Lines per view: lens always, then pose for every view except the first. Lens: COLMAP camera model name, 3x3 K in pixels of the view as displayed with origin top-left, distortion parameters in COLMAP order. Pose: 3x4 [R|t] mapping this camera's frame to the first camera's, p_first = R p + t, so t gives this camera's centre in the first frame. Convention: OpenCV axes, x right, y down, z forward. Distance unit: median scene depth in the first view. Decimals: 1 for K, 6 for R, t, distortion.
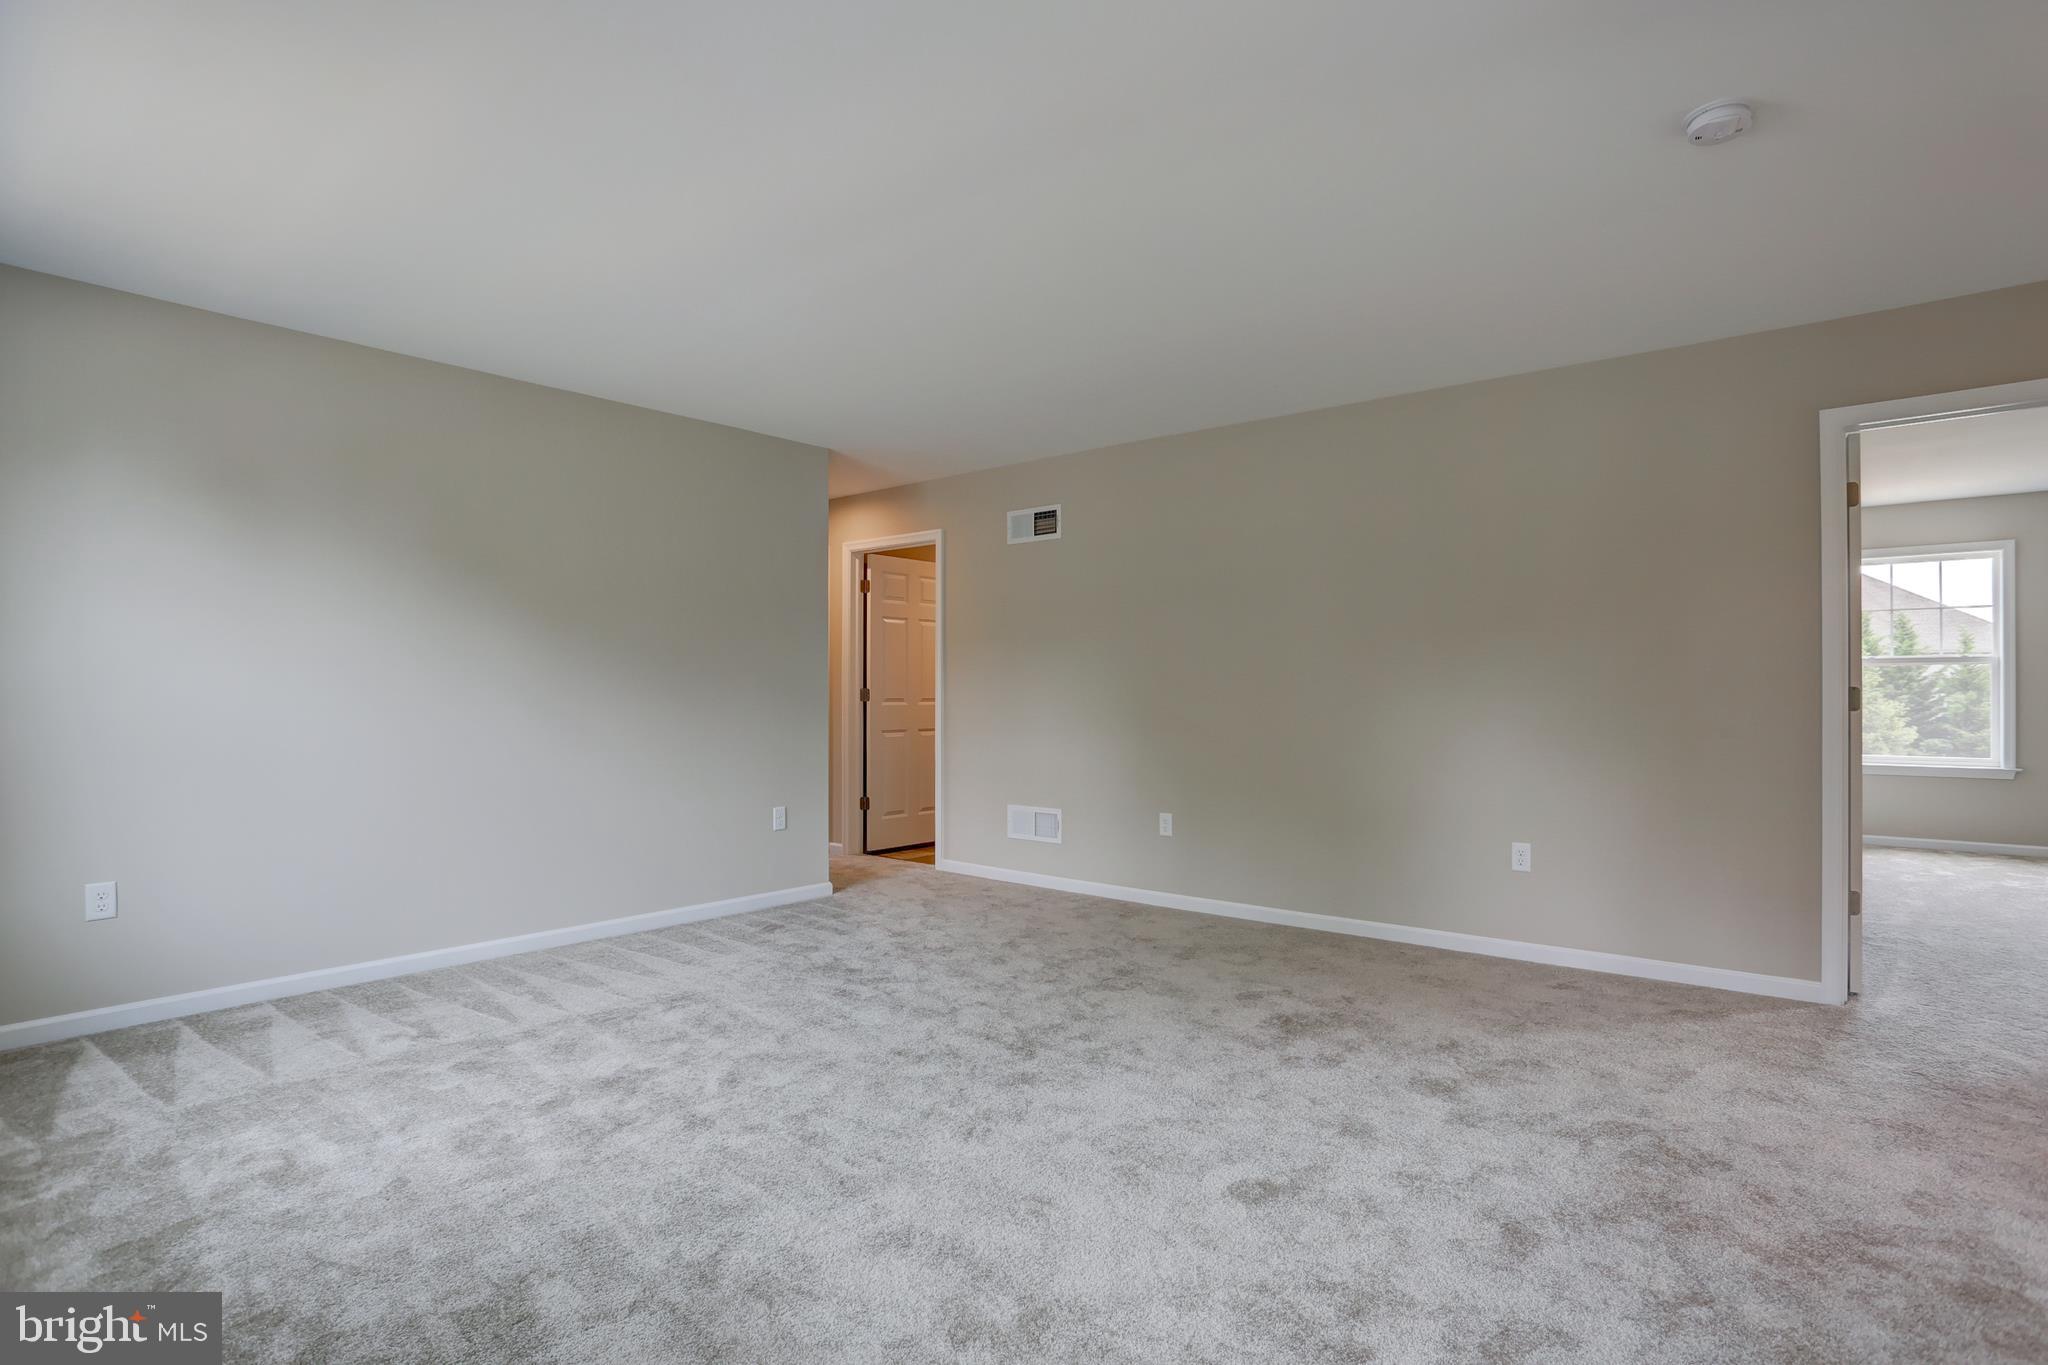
lens RADIAL K [[1023.5, 0, 1035.7], [0, 1023.5, 688.3], [0, 0, 1]] dist [-0.084445, 0.042854]
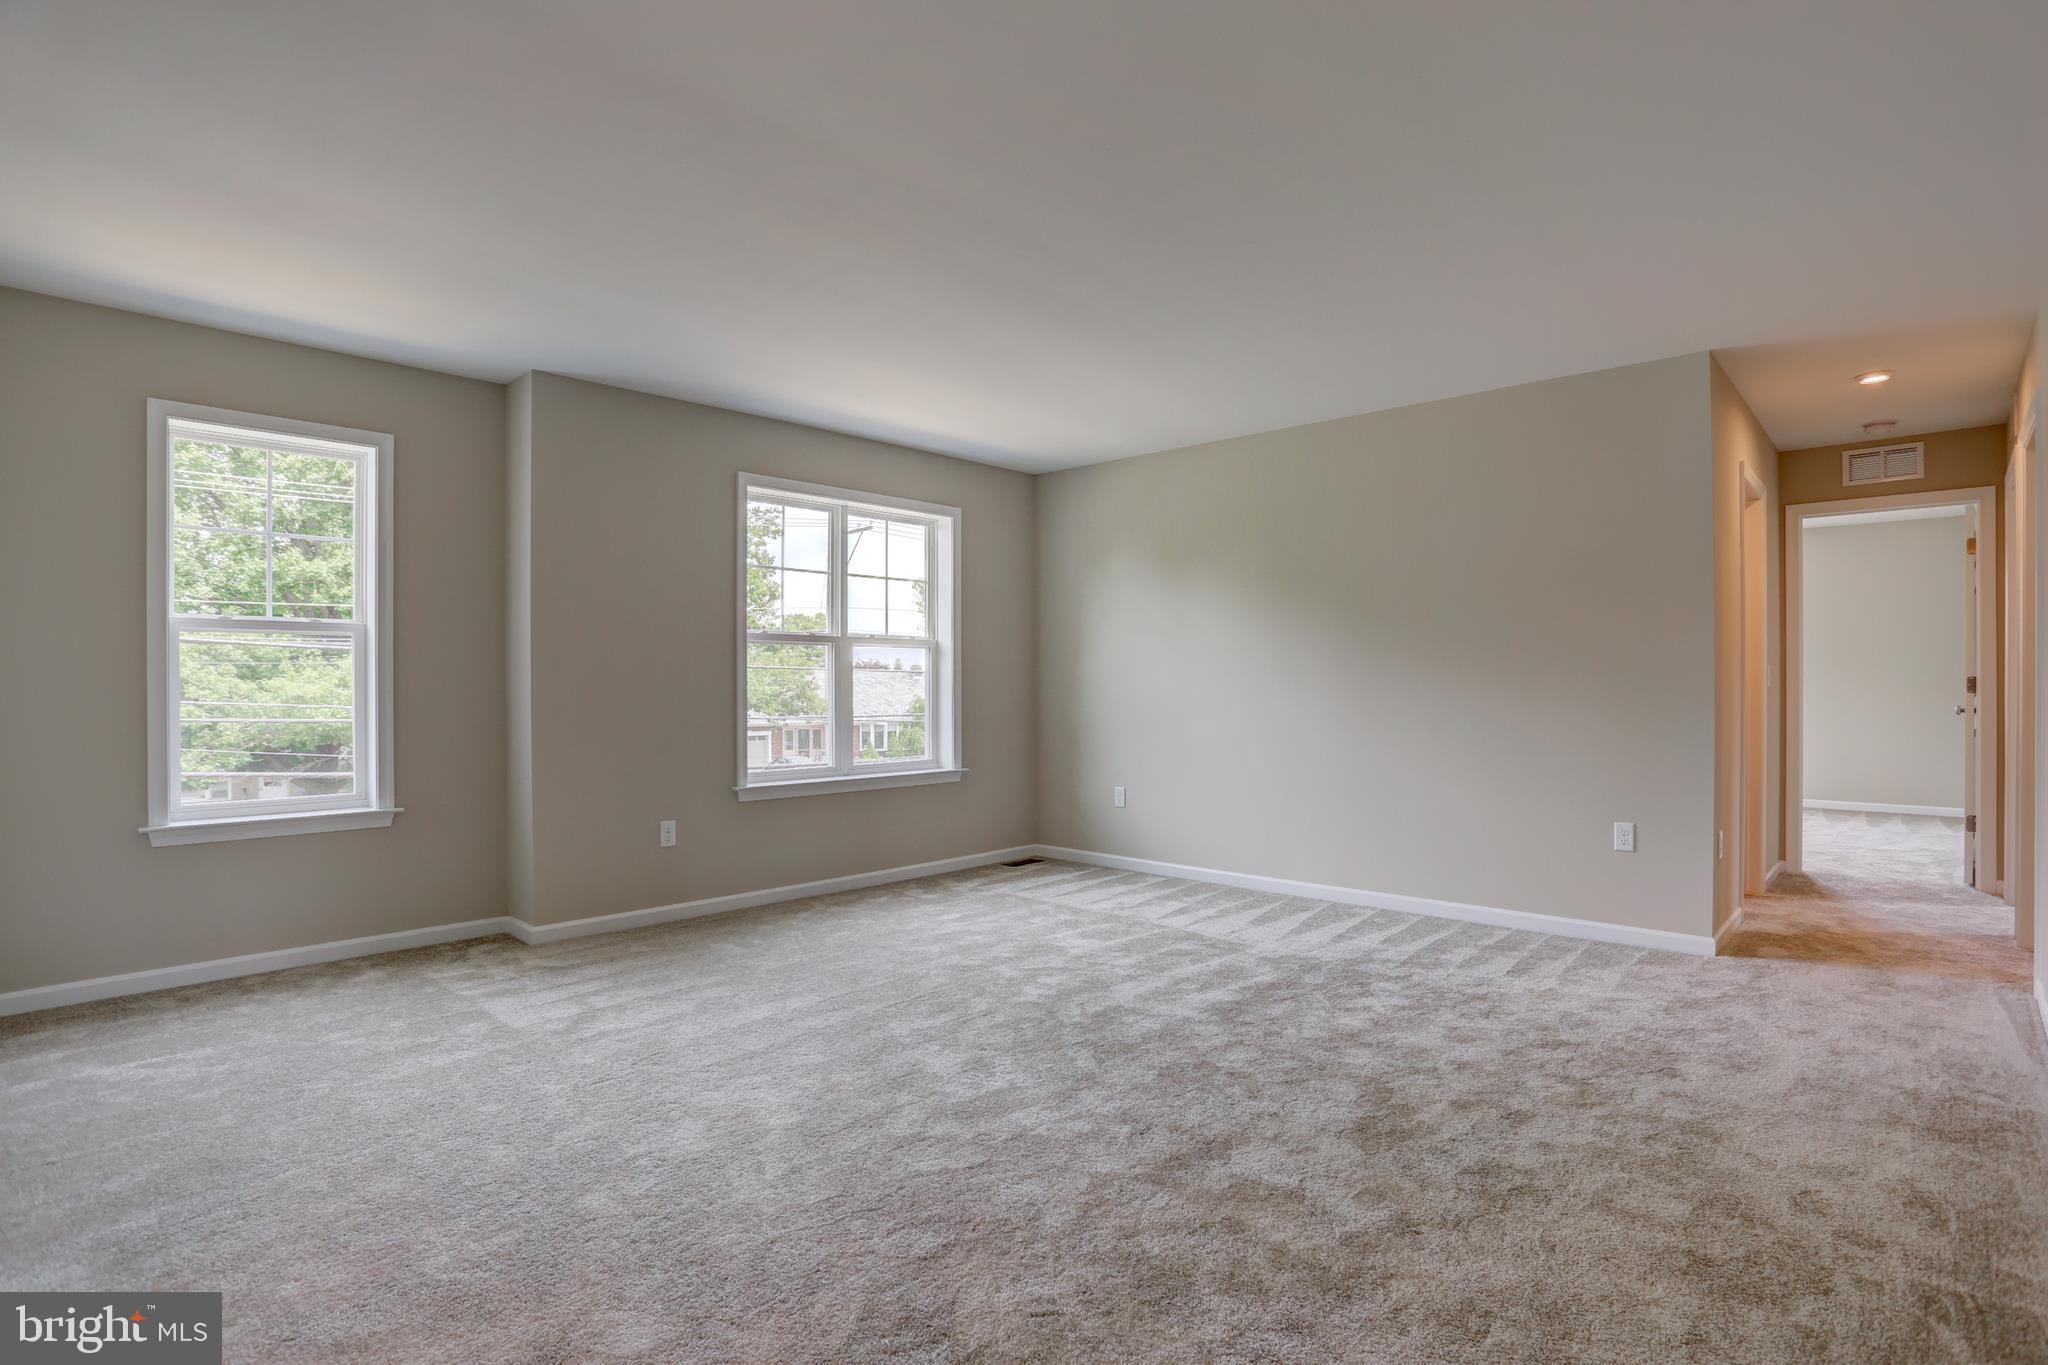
lens RADIAL K [[1023.5, 0, 1035.7], [0, 1023.5, 688.3], [0, 0, 1]] dist [-0.084445, 0.042854]
pose [[-0.079222, 0.002685, -0.996853, 0.777094], [0.006650, 0.999976, 0.002164, 0.005941], [0.996835, -0.006458, -0.079238, 0.801585]]
